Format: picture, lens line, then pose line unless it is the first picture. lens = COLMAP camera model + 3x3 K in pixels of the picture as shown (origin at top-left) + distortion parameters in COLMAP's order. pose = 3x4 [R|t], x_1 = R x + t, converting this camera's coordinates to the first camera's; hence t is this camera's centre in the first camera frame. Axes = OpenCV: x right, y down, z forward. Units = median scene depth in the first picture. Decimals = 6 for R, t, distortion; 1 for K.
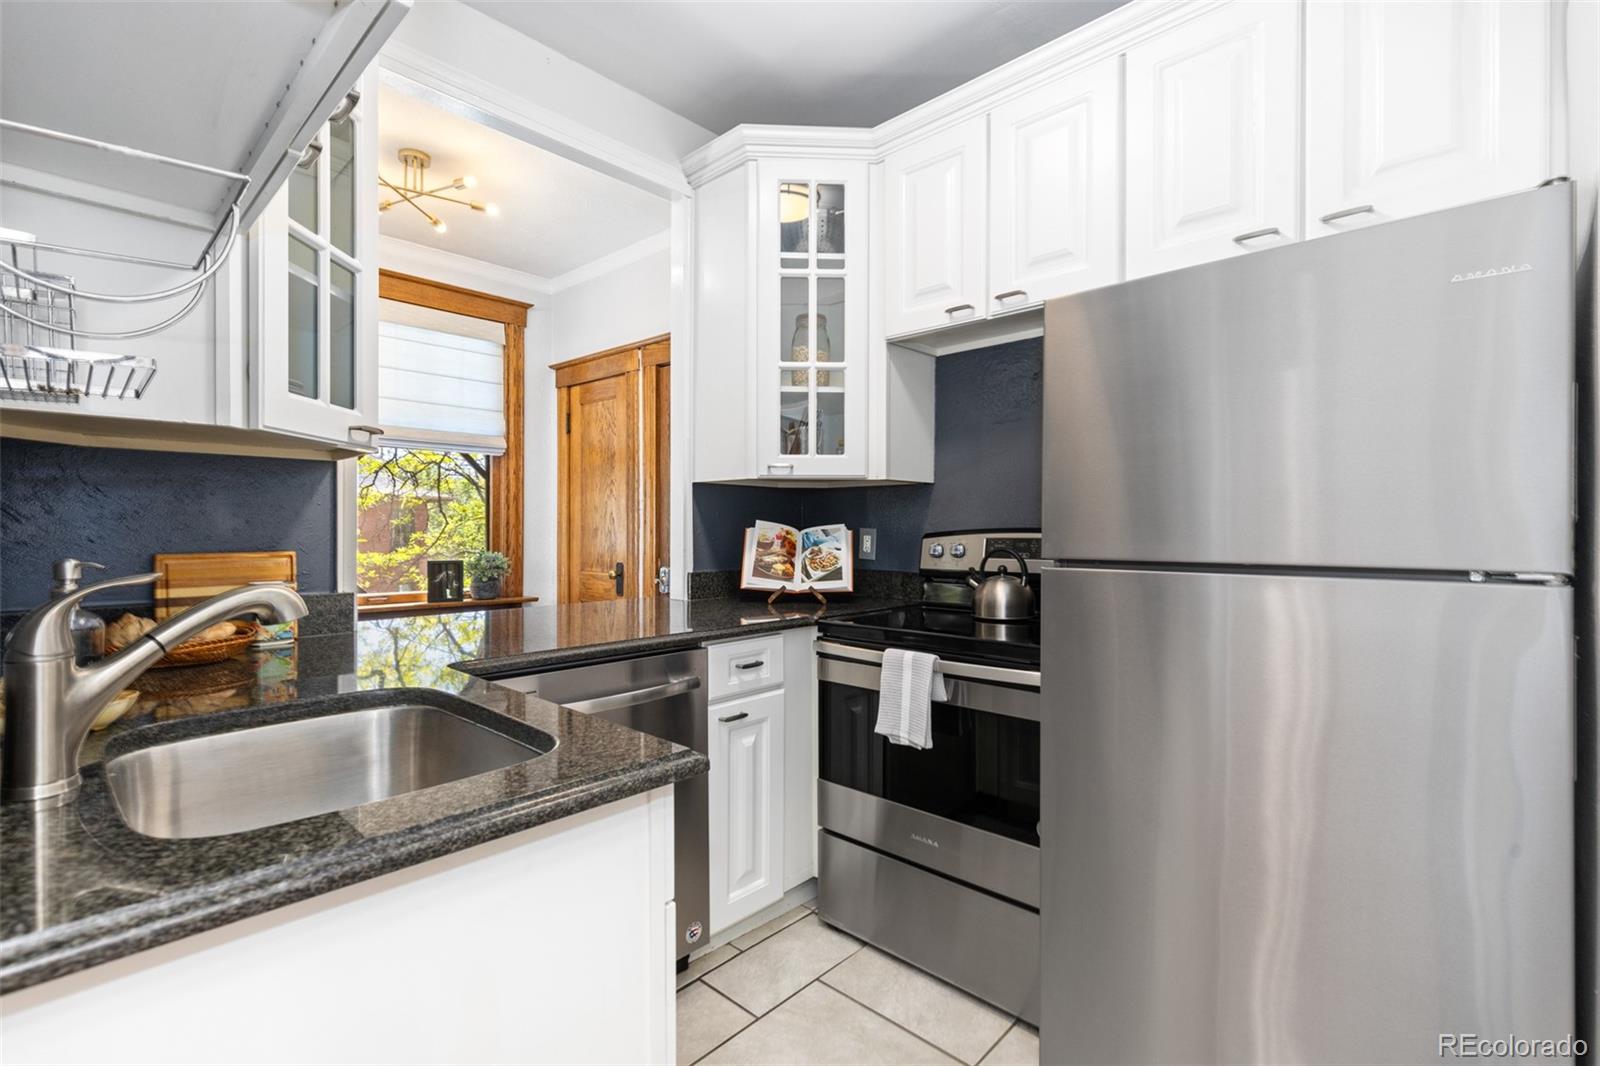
lens RADIAL K [[722.2, 0, 794.3], [0, 722.2, 531.7], [0, 0, 1]] dist [0.008575, -0.001595]
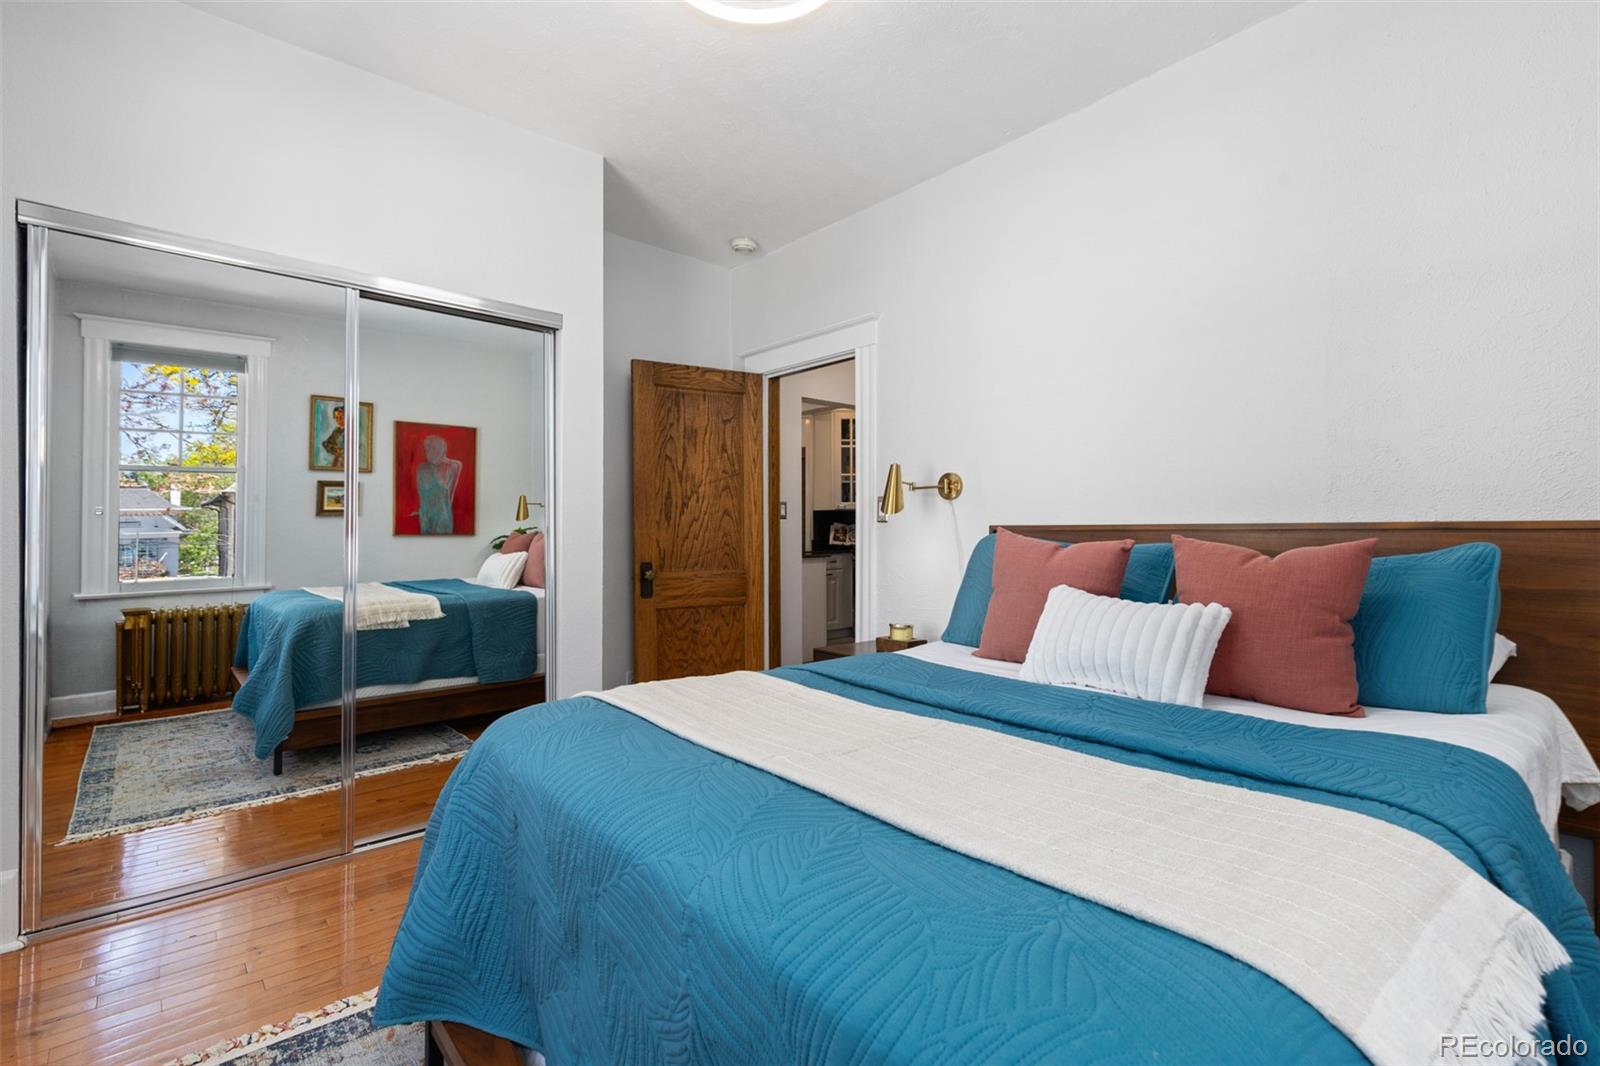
lens RADIAL K [[722.2, 0, 796.2], [0, 722.2, 525.5], [0, 0, 1]] dist [0.008575, -0.001595]
pose [[0.996799, -0.006115, -0.079719, 0.033499], [0.004977, 0.999883, -0.014465, 0.041204], [0.079798, 0.014022, 0.996712, -2.130788]]
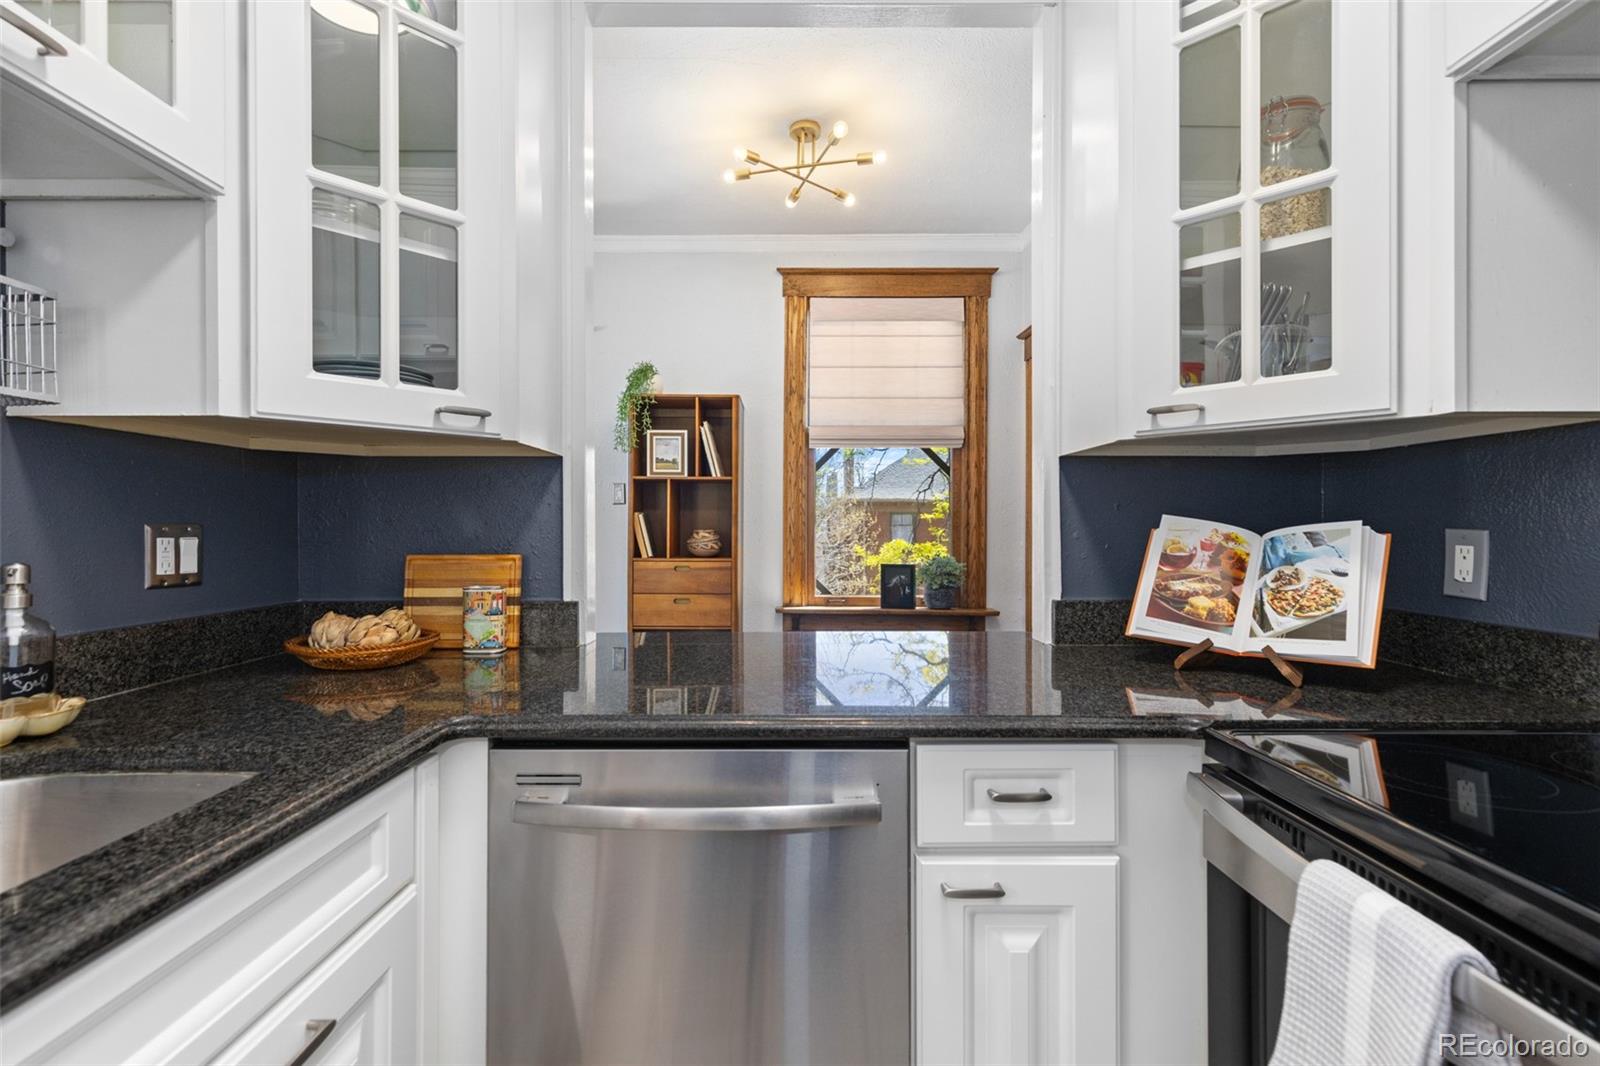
lens RADIAL K [[722.2, 0, 793.4], [0, 722.2, 525.2], [0, 0, 1]] dist [0.008575, -0.001595]
pose [[0.688947, -0.004677, -0.724796, 0.157825], [-0.002800, 0.999955, -0.009114, -0.002291], [0.724806, 0.008309, 0.688903, 0.411178]]
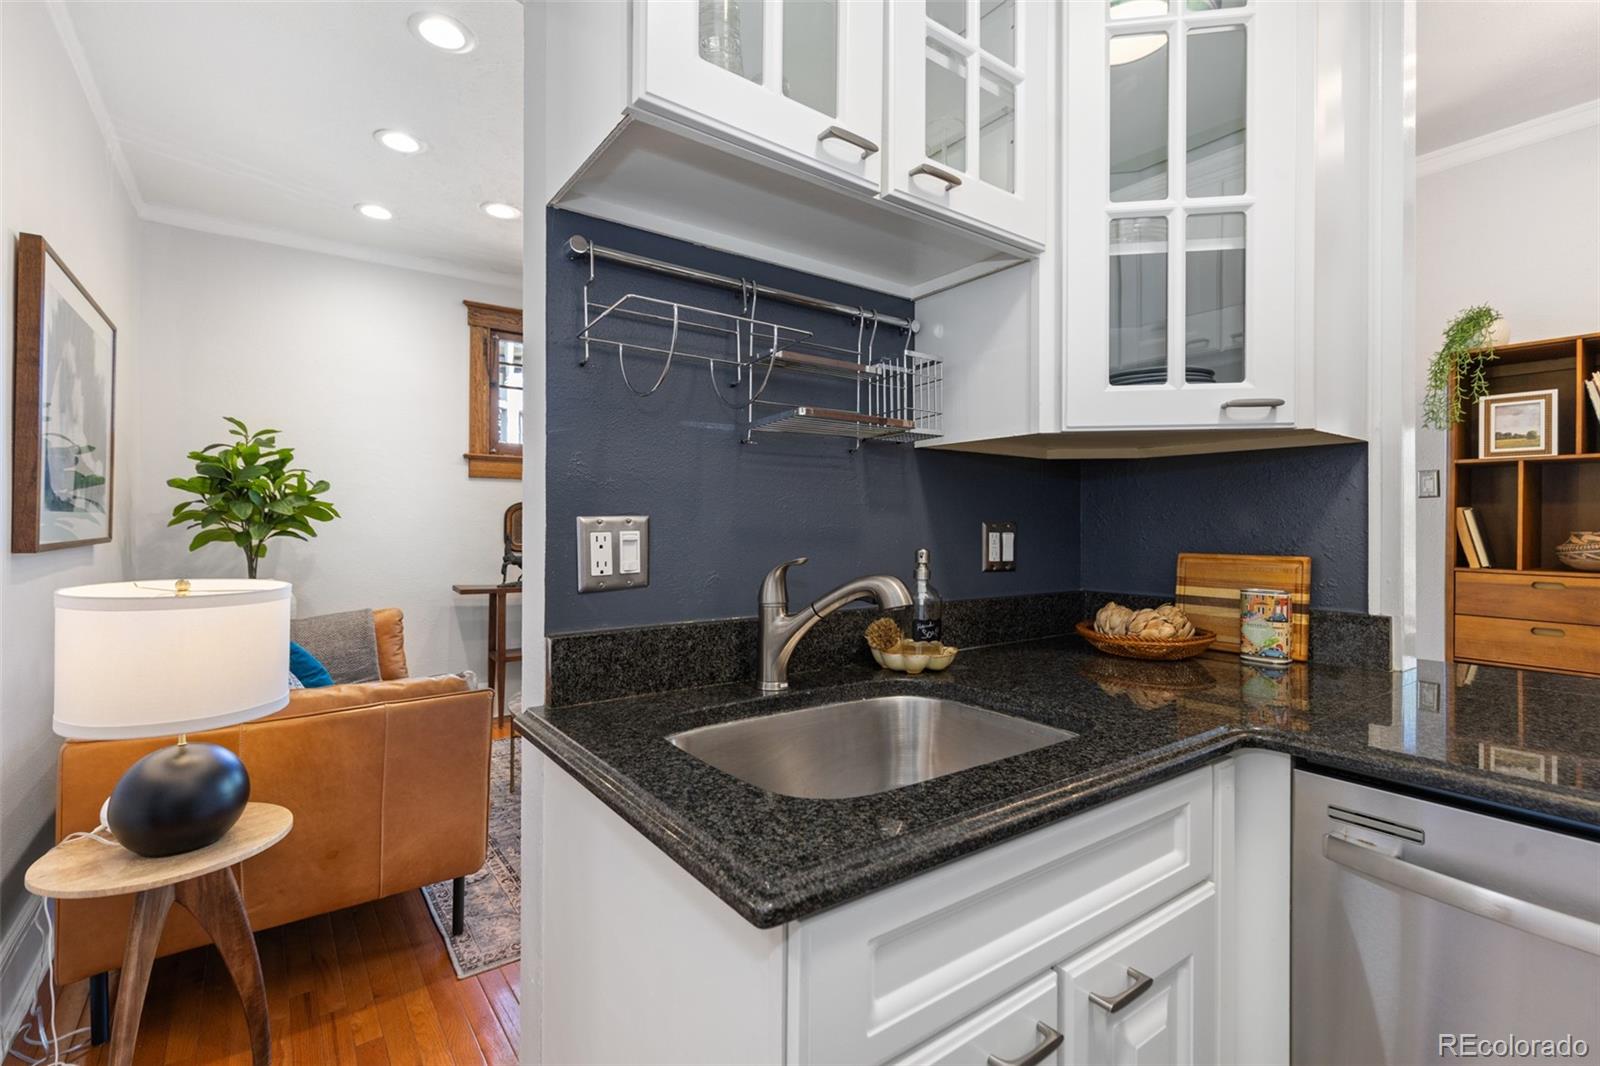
lens RADIAL K [[722.2, 0, 793.6], [0, 722.2, 523.7], [0, 0, 1]] dist [0.008575, -0.001595]
pose [[-0.177051, -0.003352, -0.984196, 0.158146], [-0.012273, 0.999924, -0.001198, -0.001845], [0.984125, 0.011867, -0.177078, 0.380323]]
